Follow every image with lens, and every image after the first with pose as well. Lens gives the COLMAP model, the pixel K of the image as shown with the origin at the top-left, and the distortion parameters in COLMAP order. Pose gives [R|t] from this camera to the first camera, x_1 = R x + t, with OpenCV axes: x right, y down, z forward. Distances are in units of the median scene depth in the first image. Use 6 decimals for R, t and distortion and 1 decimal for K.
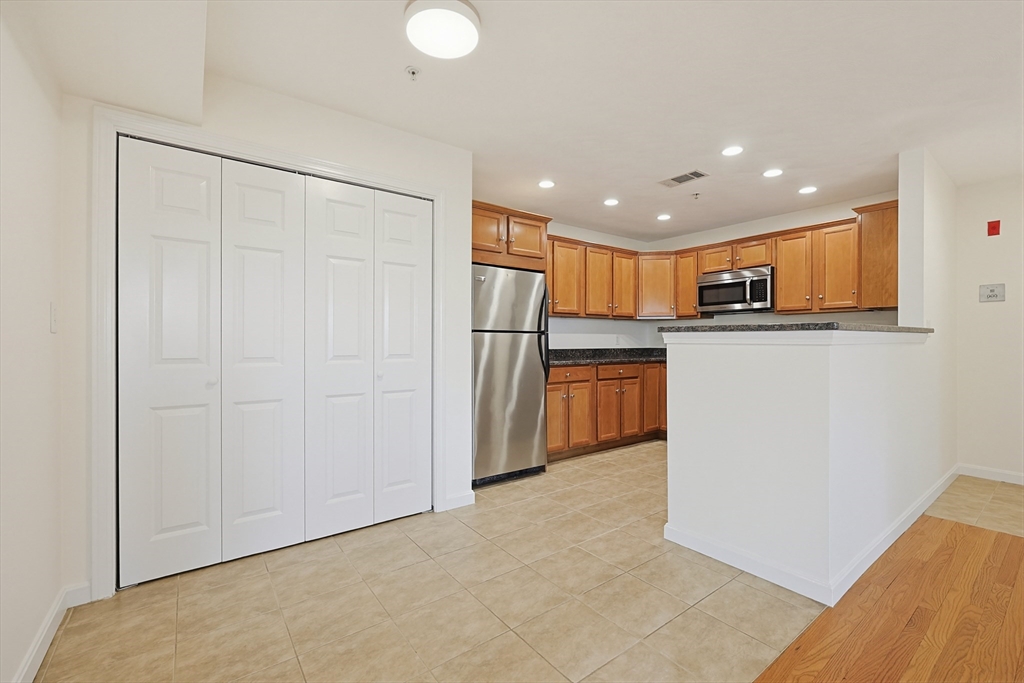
lens RADIAL K [[430.2, 0, 512.0], [0, 430.2, 341.5], [0, 0, 1]] dist [-0.000508, -0.000027]
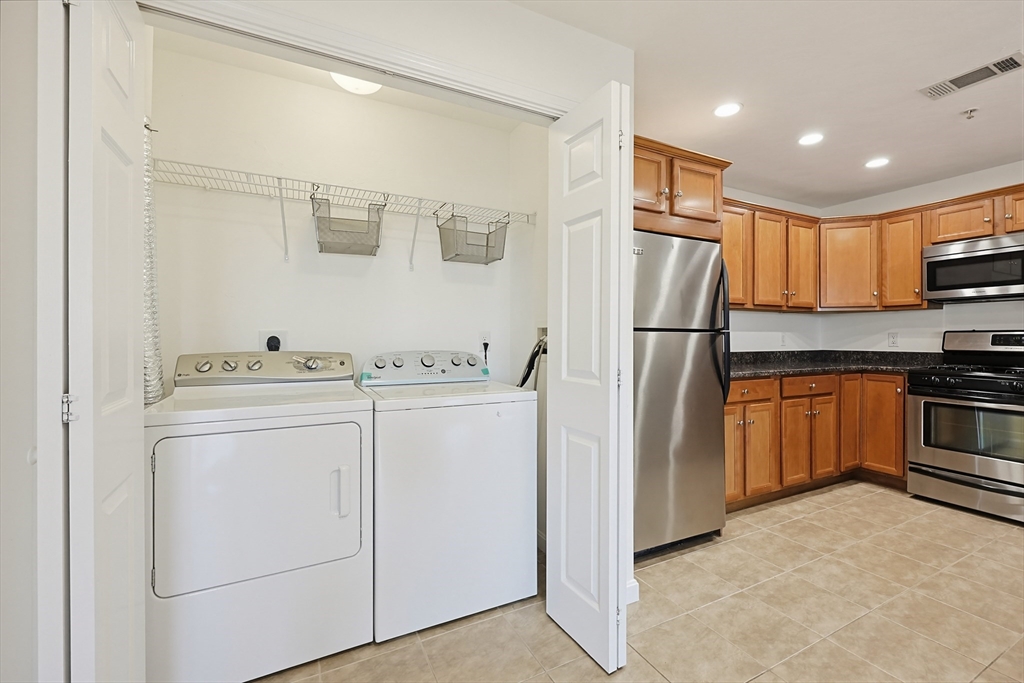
lens RADIAL K [[430.0, 0, 513.7], [0, 430.0, 336.8], [0, 0, 1]] dist [-0.000881, -0.000188]
pose [[0.985879, -0.000289, -0.167459, -0.116410], [0.000009, 0.999999, -0.001677, -0.009223], [0.167460, 0.001652, 0.985878, 0.244142]]
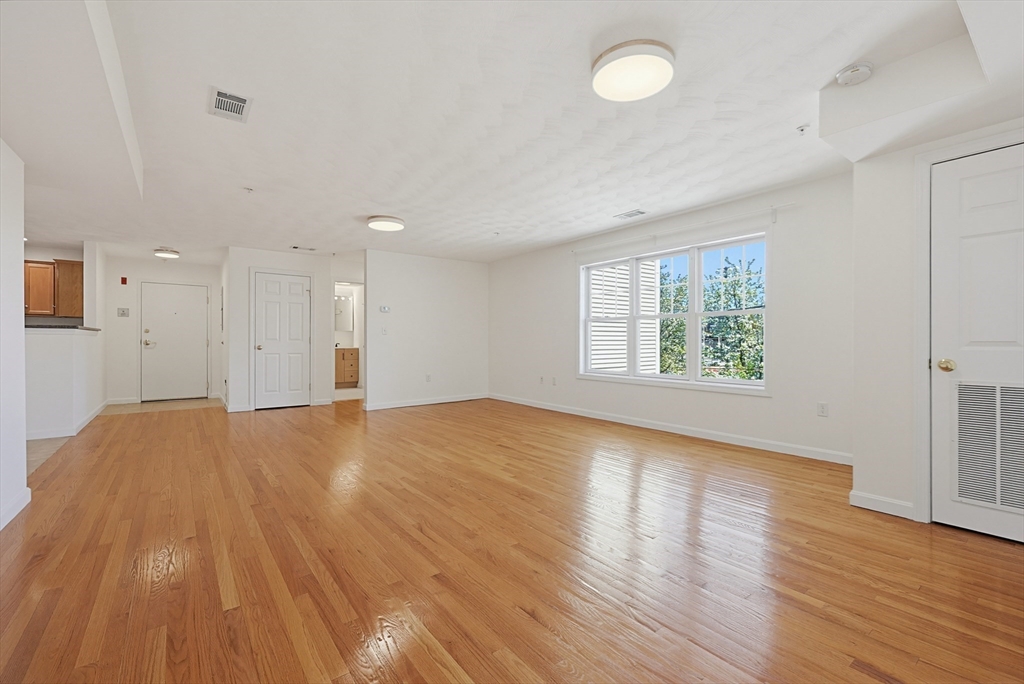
lens RADIAL K [[441.4, 0, 516.6], [0, 441.4, 340.7], [0, 0, 1]] dist [0.000001, -0.000373]
pose [[-0.020667, 0.004802, 0.999775, -0.857291], [-0.004004, 0.999980, -0.004886, 0.021729], [-0.999778, -0.004104, -0.020647, -0.696761]]
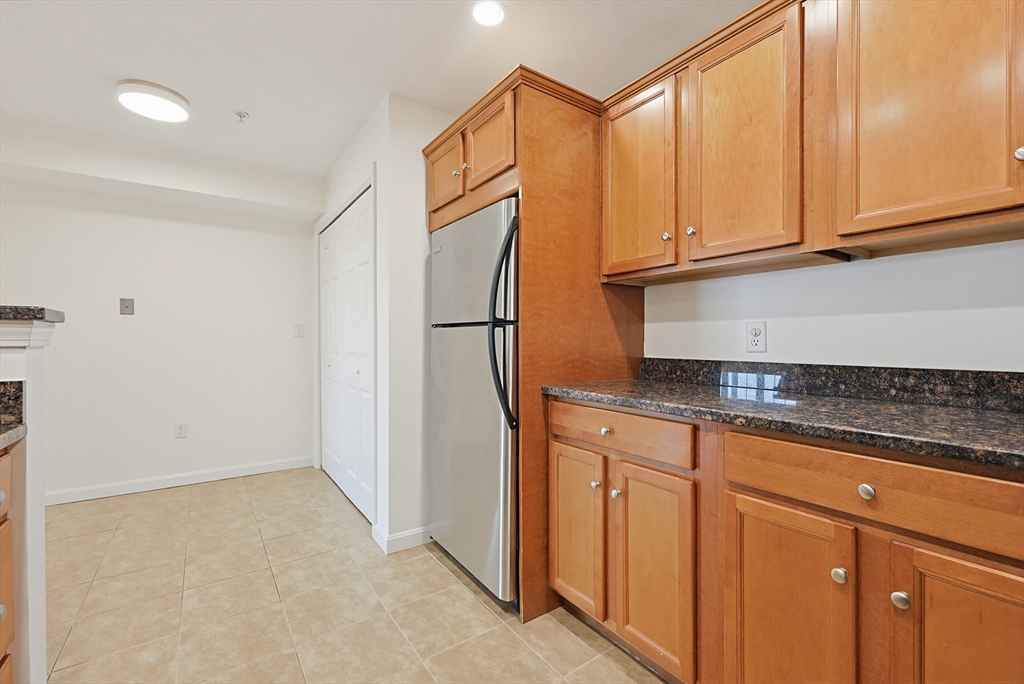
lens RADIAL K [[437.3, 0, 525.7], [0, 437.3, 340.7], [0, 0, 1]] dist [-0.001058, -0.000418]
pose [[-0.006690, 0.003031, -0.999973, 0.486878], [0.001662, 0.999994, 0.003020, -0.001785], [0.999976, -0.001642, -0.006695, 0.894725]]
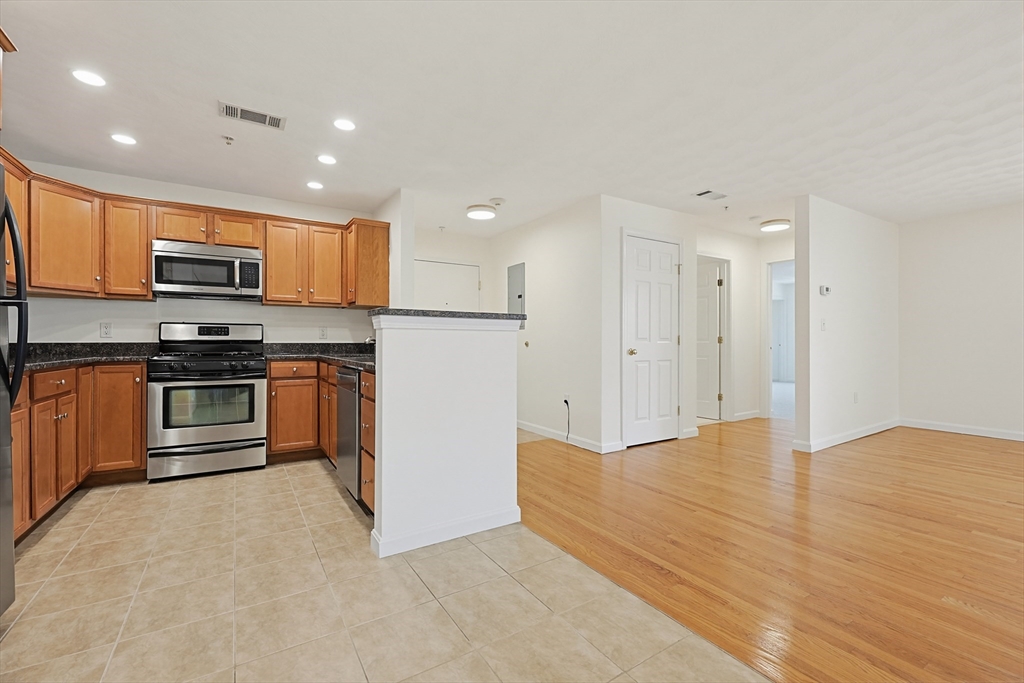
lens RADIAL K [[441.4, 0, 516.6], [0, 441.4, 340.2], [0, 0, 1]] dist [0.000001, -0.000373]
pose [[0.074891, 0.003262, 0.997186, -0.291100], [0.000437, 0.999994, -0.003304, 0.018398], [-0.997192, 0.000684, 0.074890, 0.392712]]
